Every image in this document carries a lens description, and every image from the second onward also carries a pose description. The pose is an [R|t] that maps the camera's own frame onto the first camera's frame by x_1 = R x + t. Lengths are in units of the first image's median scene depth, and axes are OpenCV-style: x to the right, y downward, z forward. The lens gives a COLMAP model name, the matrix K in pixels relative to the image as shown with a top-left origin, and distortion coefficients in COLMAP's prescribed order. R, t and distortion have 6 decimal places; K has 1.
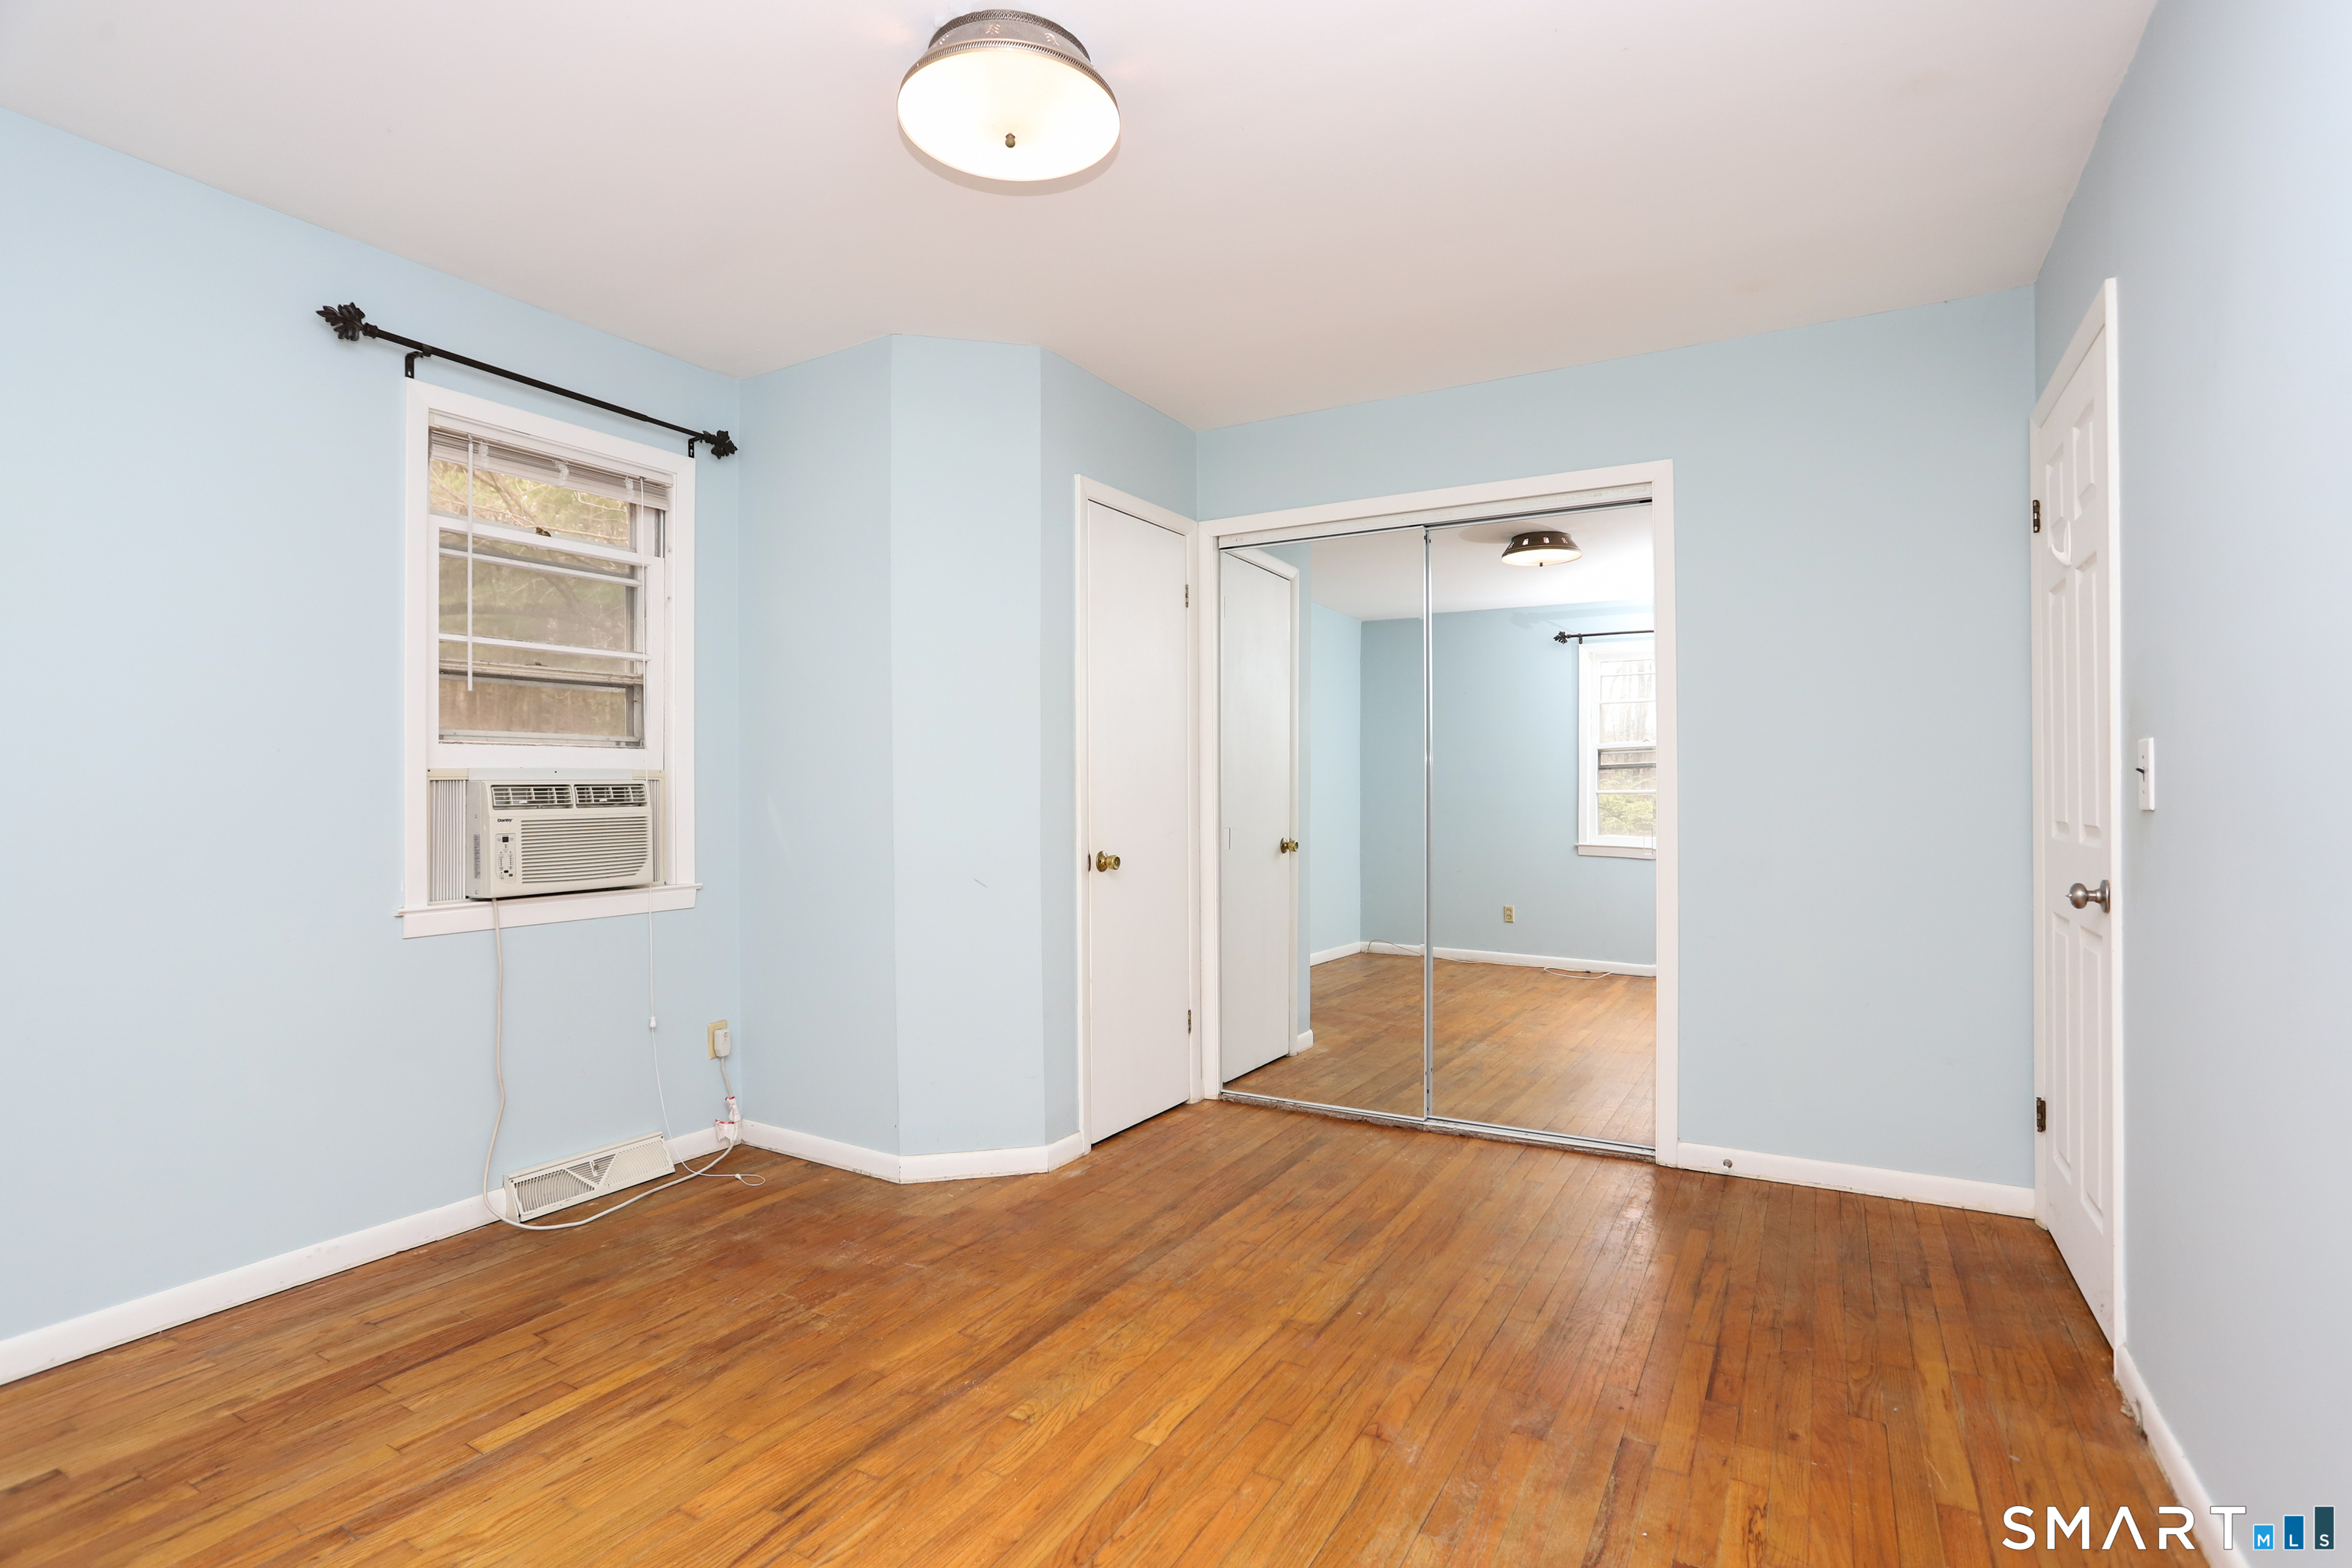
lens RADIAL K [[1134.5, 0, 1194.6], [0, 1134.5, 779.6], [0, 0, 1]] dist [-0.029181, 0.011986]
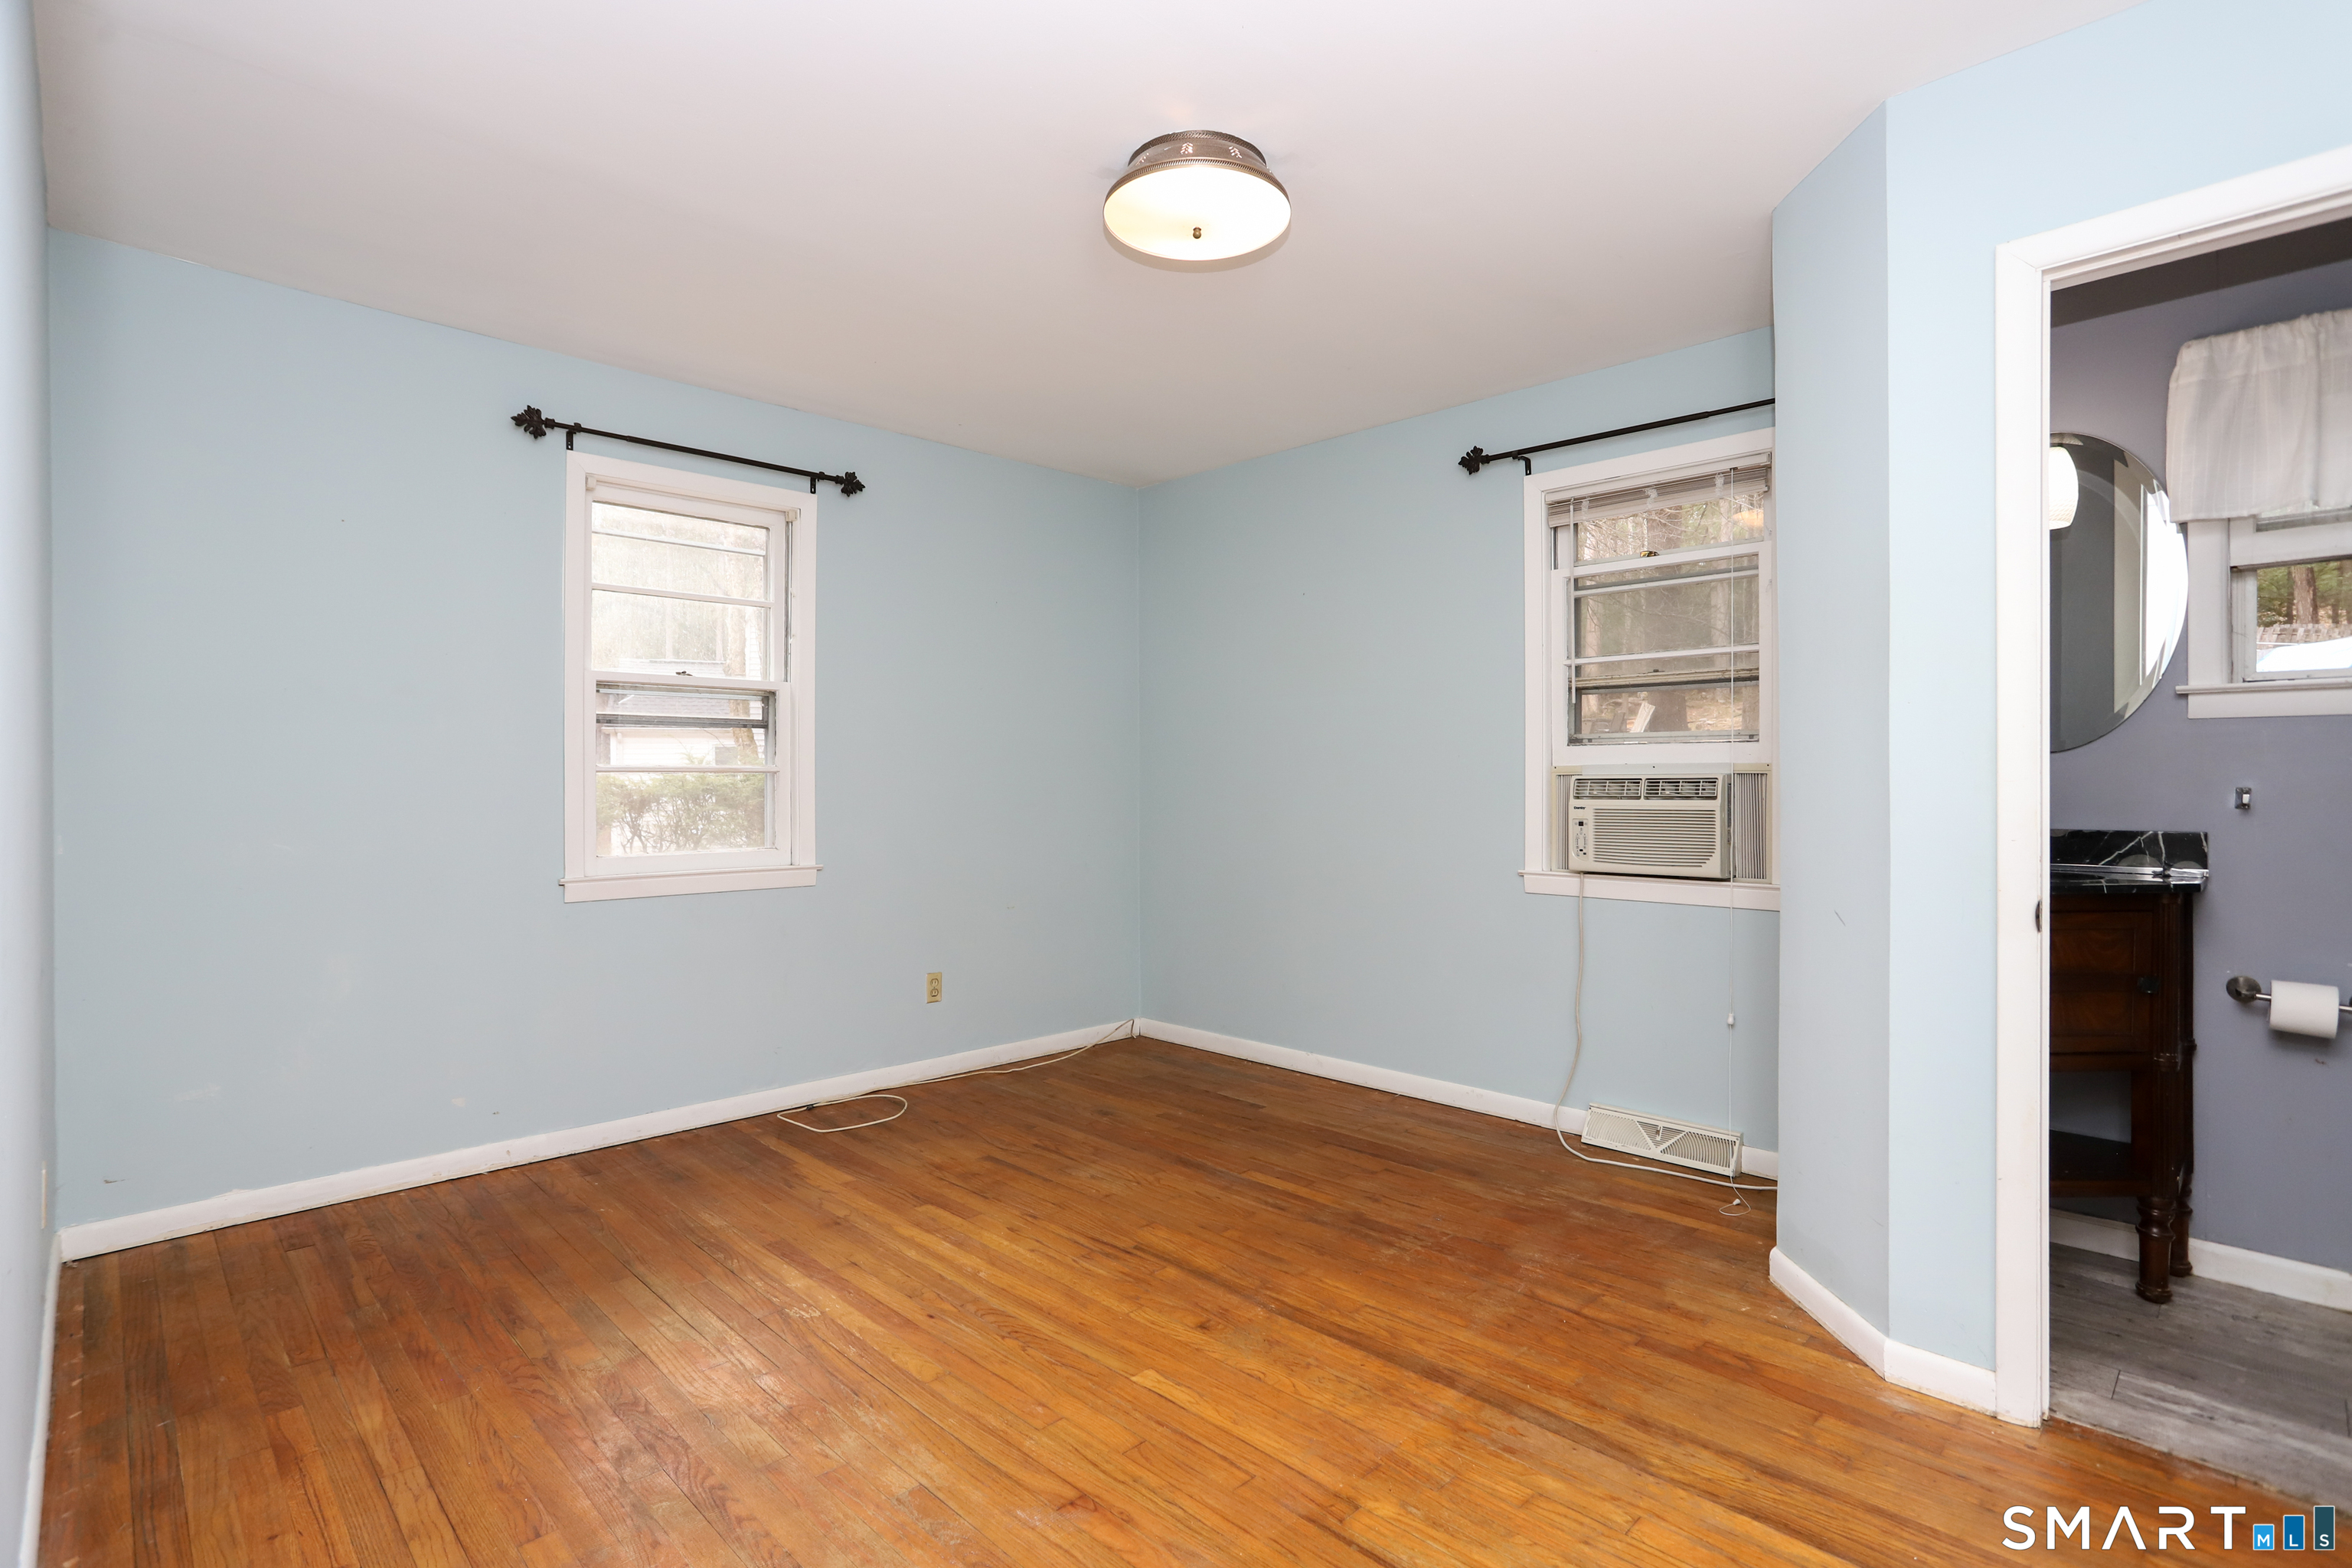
lens RADIAL K [[1134.5, 0, 1154.6], [0, 1134.5, 782.7], [0, 0, 1]] dist [-0.029181, 0.011986]
pose [[-0.280407, 0.003893, -0.959873, 0.722153], [0.007142, 0.999973, 0.001969, 0.003395], [0.959855, -0.006303, -0.280427, 0.946147]]
